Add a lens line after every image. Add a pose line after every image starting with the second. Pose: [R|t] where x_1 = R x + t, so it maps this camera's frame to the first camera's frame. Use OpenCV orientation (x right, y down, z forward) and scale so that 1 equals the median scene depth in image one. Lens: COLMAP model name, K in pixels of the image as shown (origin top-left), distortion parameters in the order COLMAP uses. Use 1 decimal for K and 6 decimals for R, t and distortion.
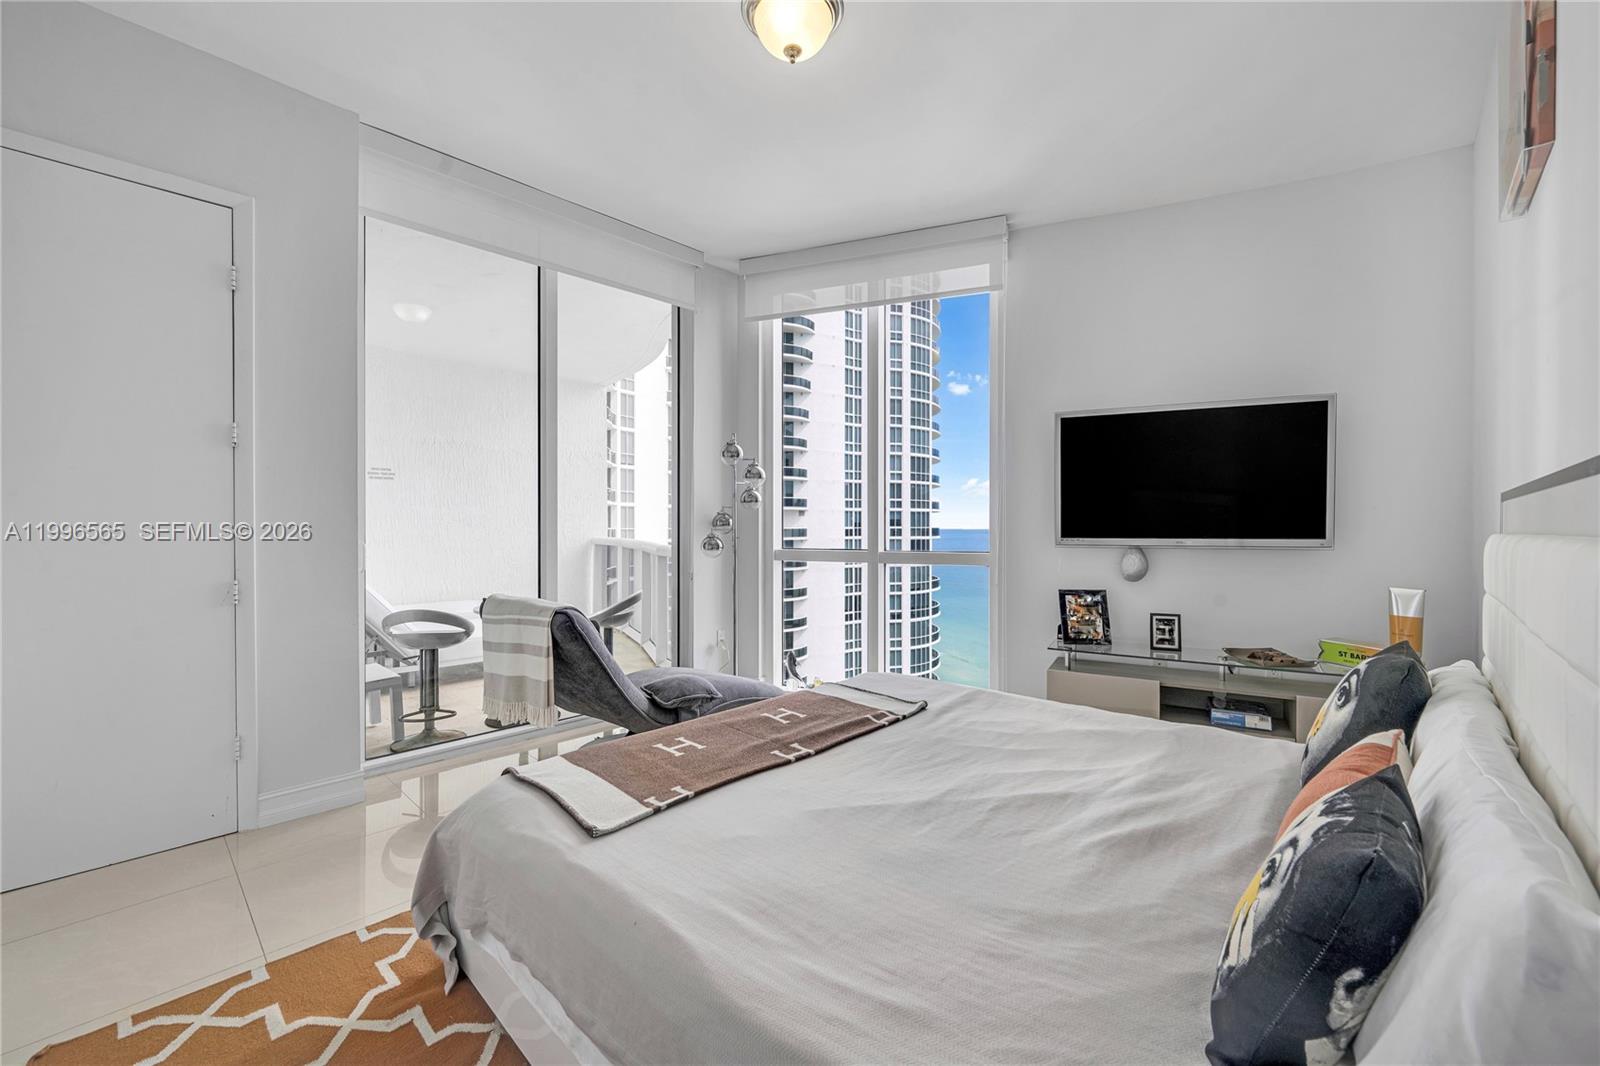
lens RADIAL K [[627.9, 0, 798.6], [0, 627.9, 526.2], [0, 0, 1]] dist [-0.007562, -0.000194]
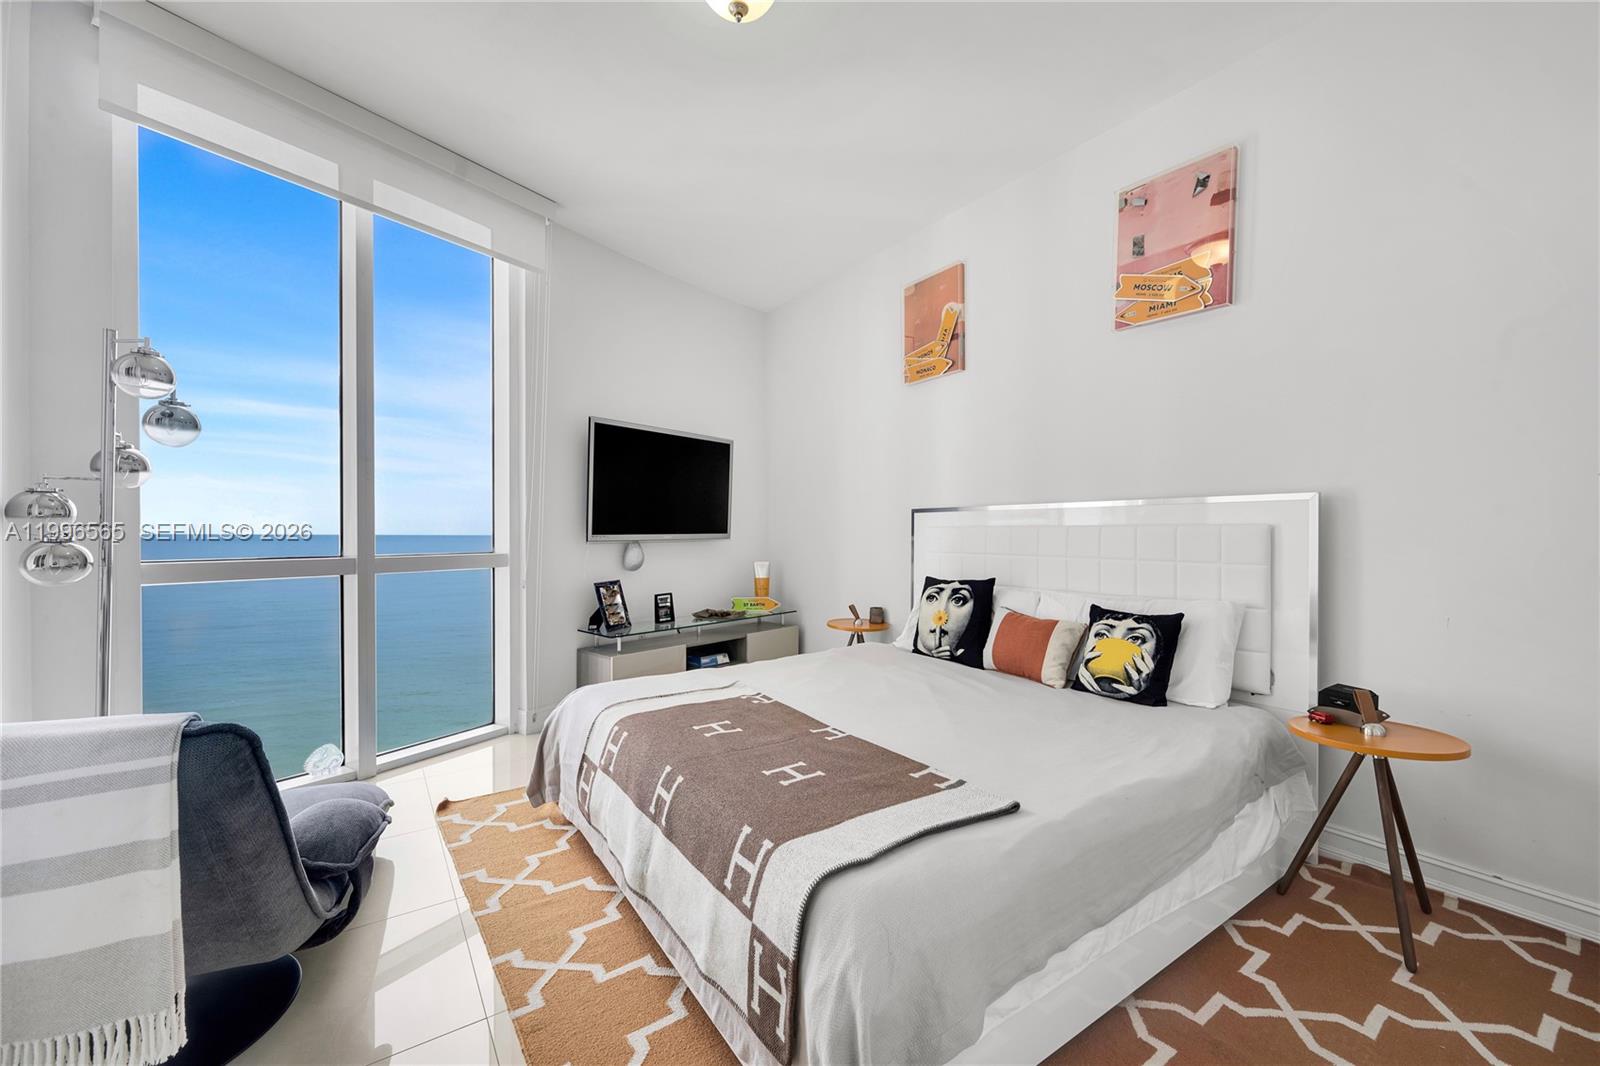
lens RADIAL K [[627.9, 0, 792.0], [0, 627.9, 535.2], [0, 0, 1]] dist [-0.007562, -0.000194]
pose [[0.222748, -0.009423, 0.974830, -0.610160], [0.000517, 0.999954, 0.009547, 0.010539], [-0.974876, -0.001622, 0.222743, 0.484050]]
